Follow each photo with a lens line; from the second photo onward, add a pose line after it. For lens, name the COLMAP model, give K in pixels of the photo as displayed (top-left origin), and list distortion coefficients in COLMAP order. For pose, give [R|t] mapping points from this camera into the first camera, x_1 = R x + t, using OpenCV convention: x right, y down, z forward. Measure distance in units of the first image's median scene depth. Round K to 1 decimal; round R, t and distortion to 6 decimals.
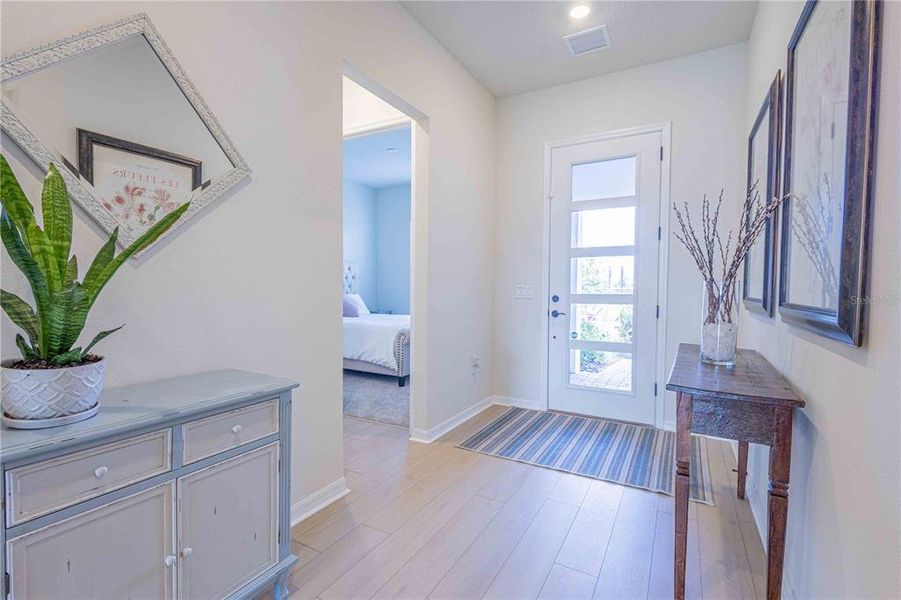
lens RADIAL K [[415.4, 0, 449.2], [0, 415.4, 295.4], [0, 0, 1]] dist [0.002827, 0.000144]
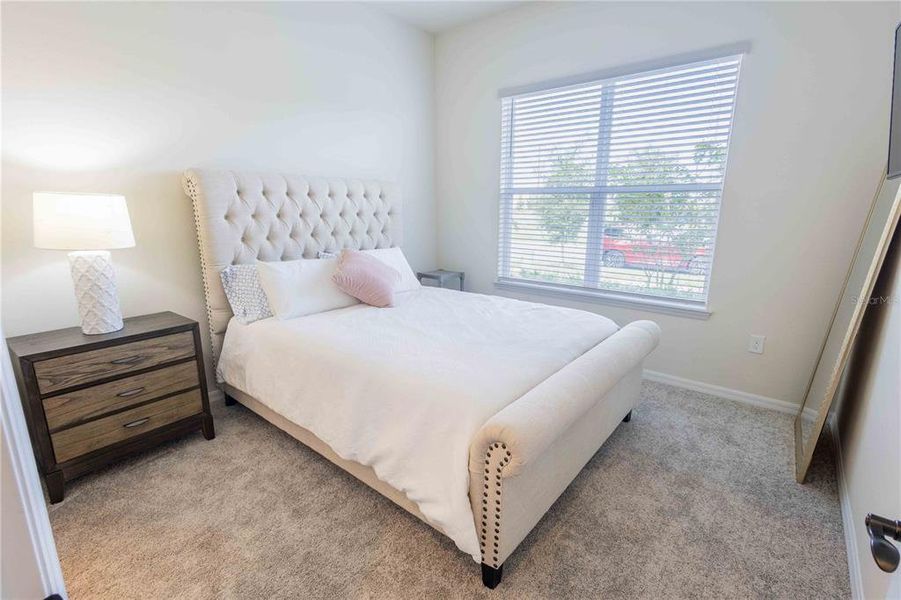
lens RADIAL K [[415.4, 0, 450.9], [0, 415.4, 296.7], [0, 0, 1]] dist [0.002827, 0.000144]
pose [[0.984252, 0.024639, -0.175047, -0.070534], [0.007598, 0.983427, 0.181144, -0.036962], [0.176609, -0.179621, 0.967753, 0.537222]]
